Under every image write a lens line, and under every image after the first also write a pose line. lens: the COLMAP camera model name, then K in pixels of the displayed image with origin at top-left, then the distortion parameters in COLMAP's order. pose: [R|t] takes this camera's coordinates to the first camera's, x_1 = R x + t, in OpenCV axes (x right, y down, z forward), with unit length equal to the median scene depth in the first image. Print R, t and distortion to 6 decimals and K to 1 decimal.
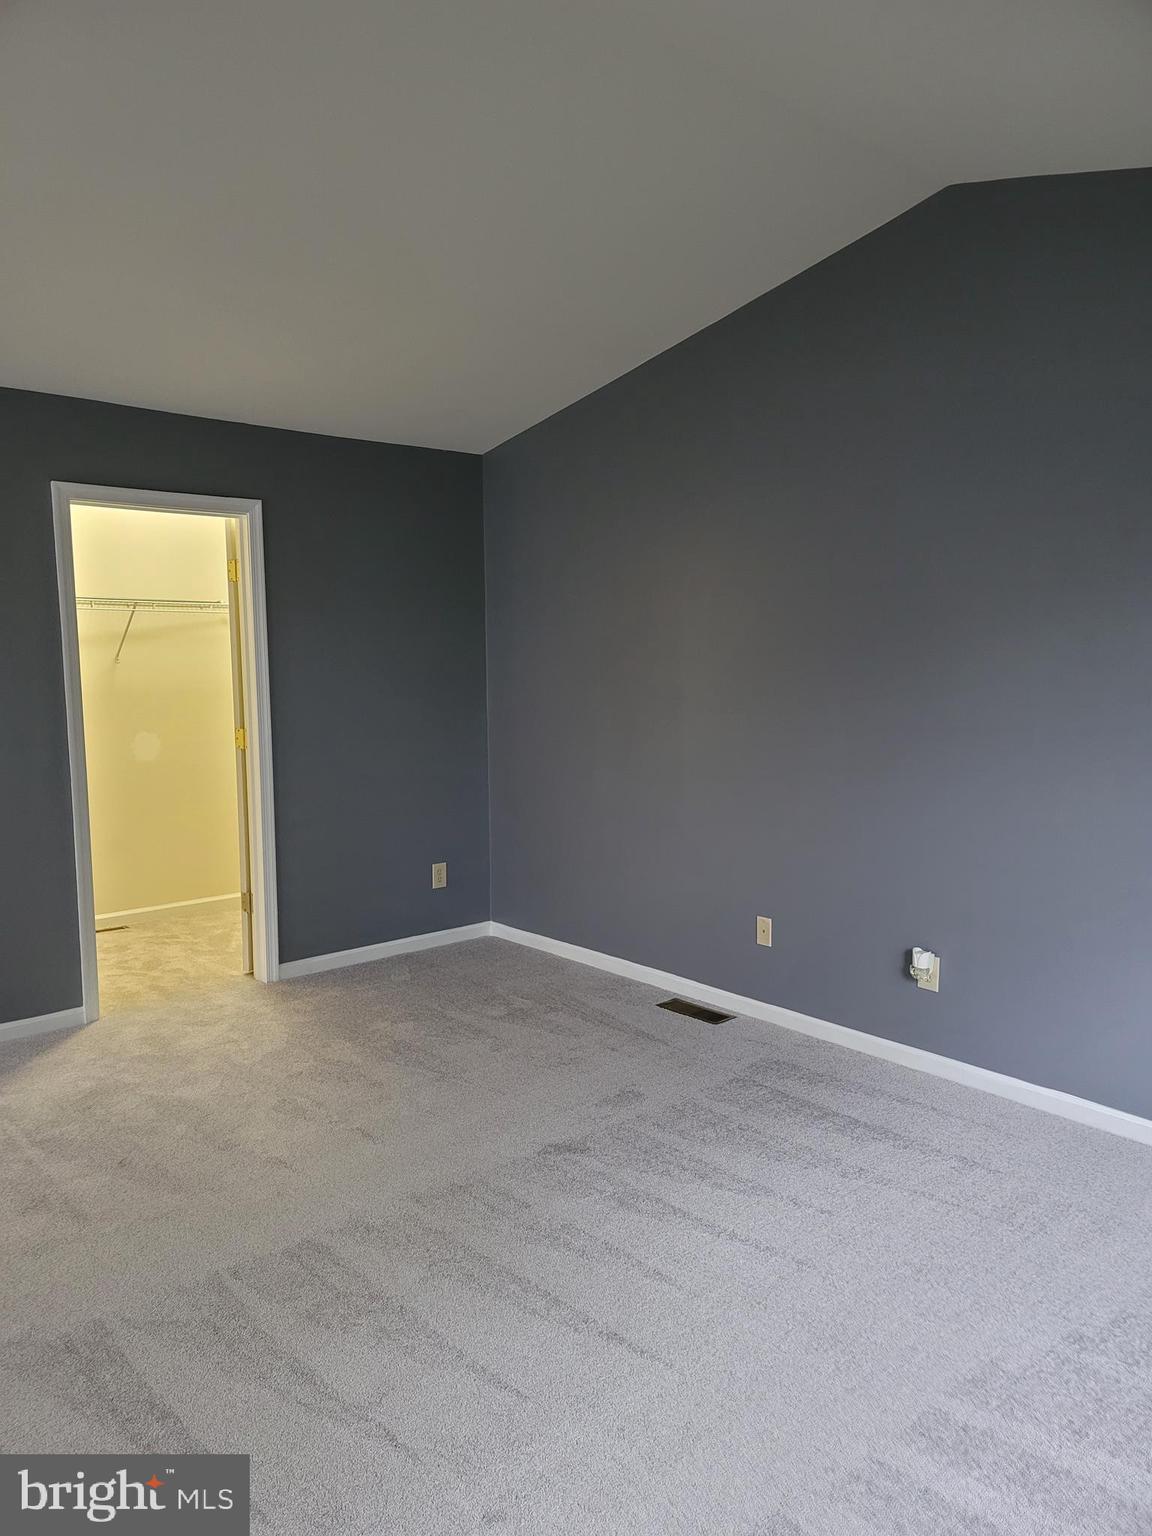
lens RADIAL K [[1125.8, 0, 576.0], [0, 1125.8, 768.0], [0, 0, 1]] dist [0.074506, -0.062613]
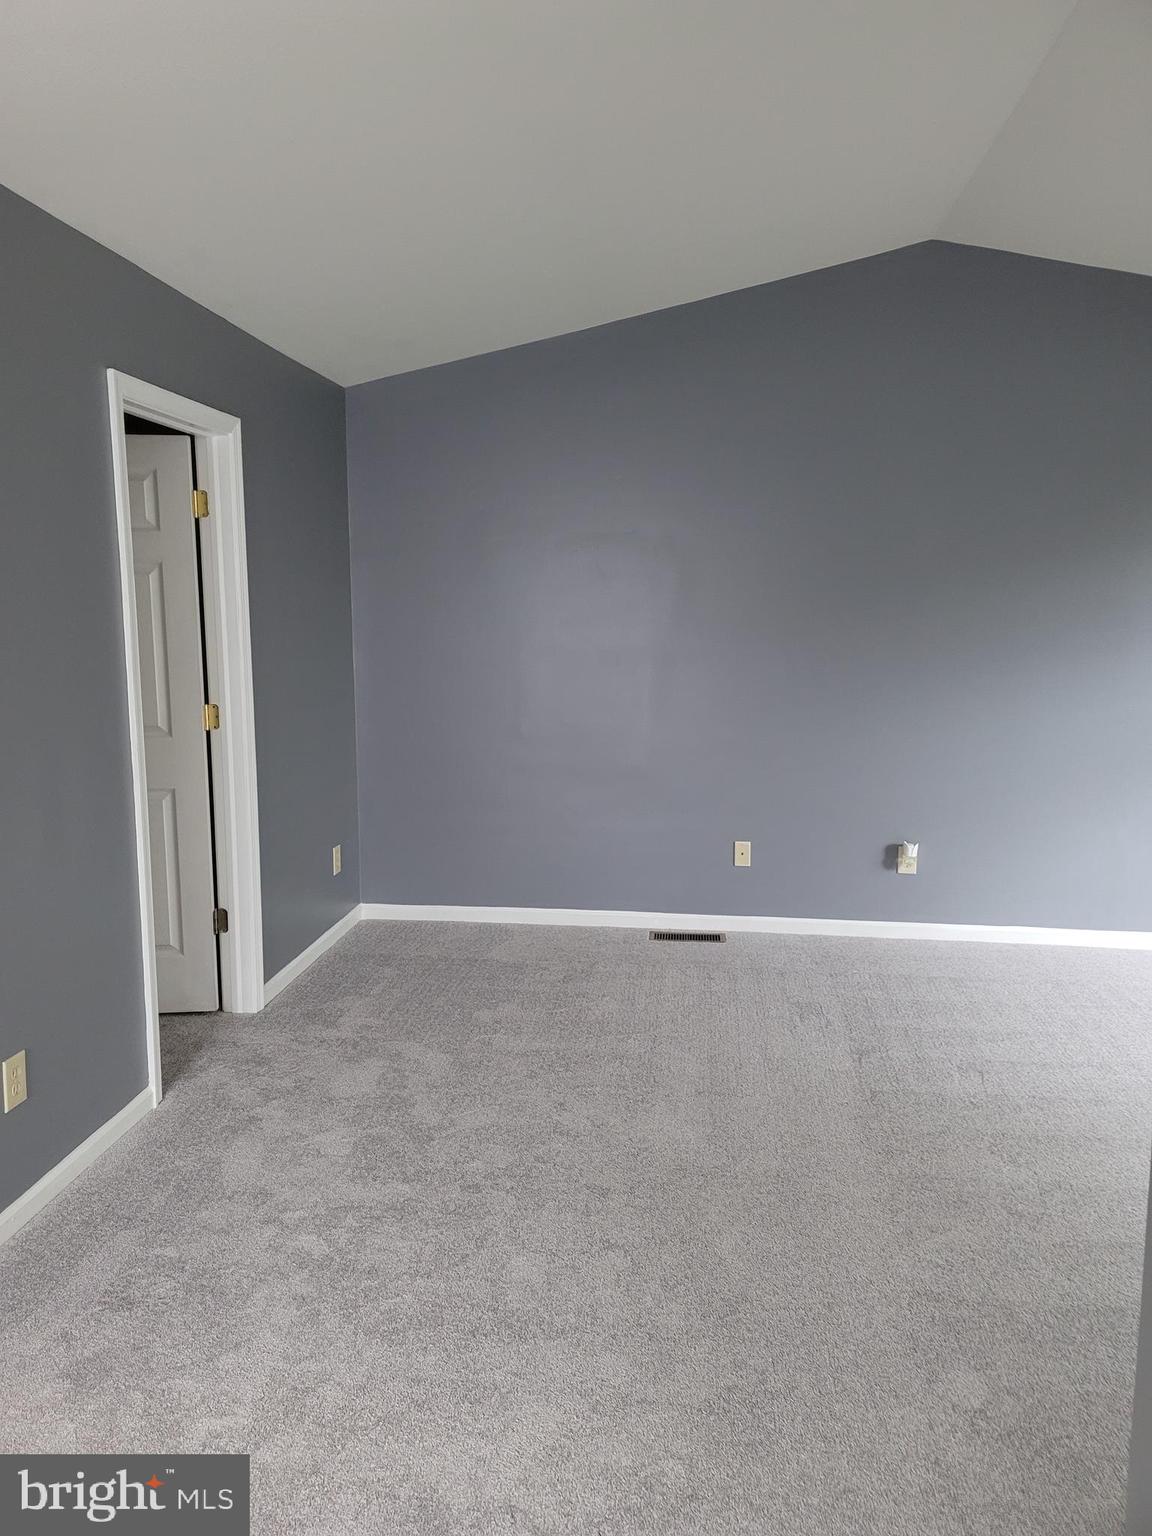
lens RADIAL K [[1125.8, 0, 576.0], [0, 1125.8, 768.0], [0, 0, 1]] dist [0.074506, -0.062613]
pose [[0.758814, -0.096925, 0.644055, -0.676633], [0.073667, 0.995292, 0.062990, -0.024203], [-0.647128, -0.000352, 0.762381, 0.246149]]
